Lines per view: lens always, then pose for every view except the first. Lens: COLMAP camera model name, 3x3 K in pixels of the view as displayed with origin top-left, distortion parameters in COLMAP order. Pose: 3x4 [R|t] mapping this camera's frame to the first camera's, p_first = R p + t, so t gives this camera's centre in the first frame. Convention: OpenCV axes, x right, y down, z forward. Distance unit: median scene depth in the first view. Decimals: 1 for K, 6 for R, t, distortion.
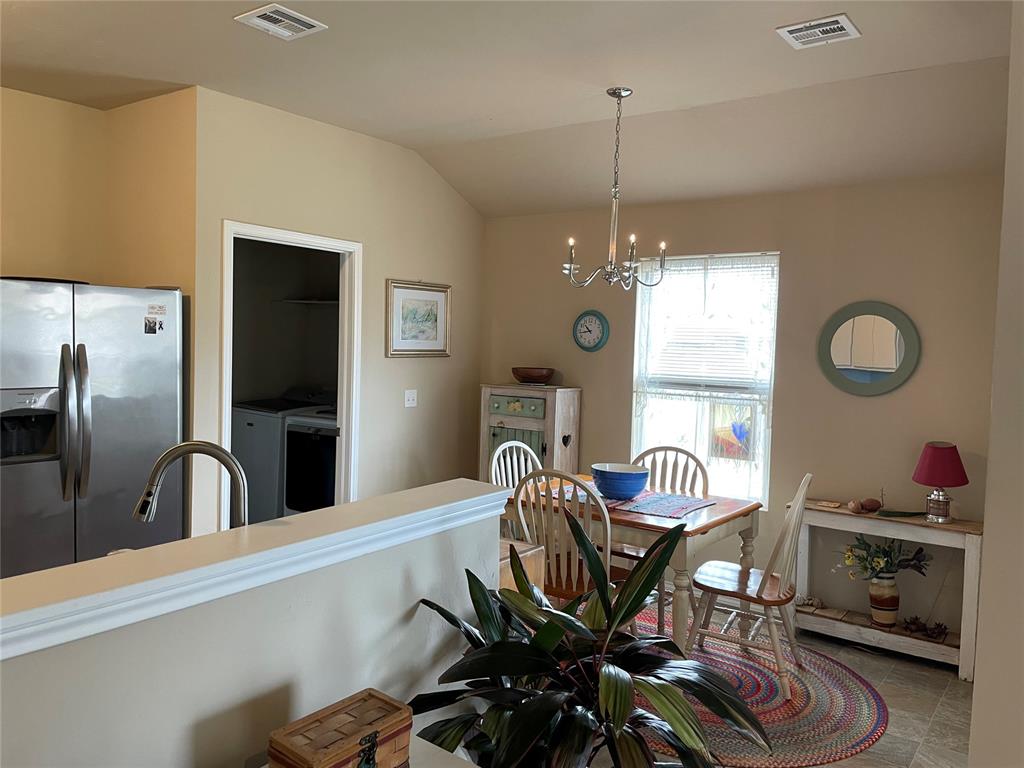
lens RADIAL K [[774.9, 0, 516.1], [0, 774.9, 385.4], [0, 0, 1]] dist [0.085337, -0.103905]
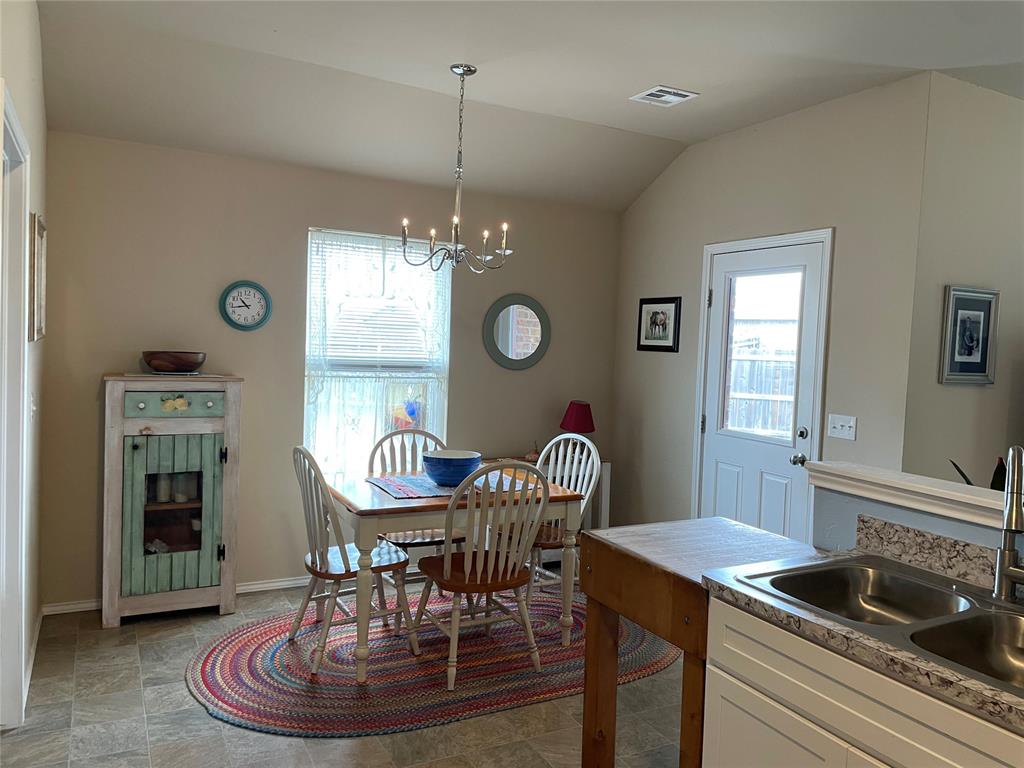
lens RADIAL K [[774.9, 0, 515.5], [0, 774.9, 381.6], [0, 0, 1]] dist [0.085337, -0.103905]
pose [[0.421559, -0.058351, 0.904922, -0.589880], [0.022387, 0.998293, 0.053943, -0.030341], [-0.906525, -0.002481, 0.422146, 0.421304]]
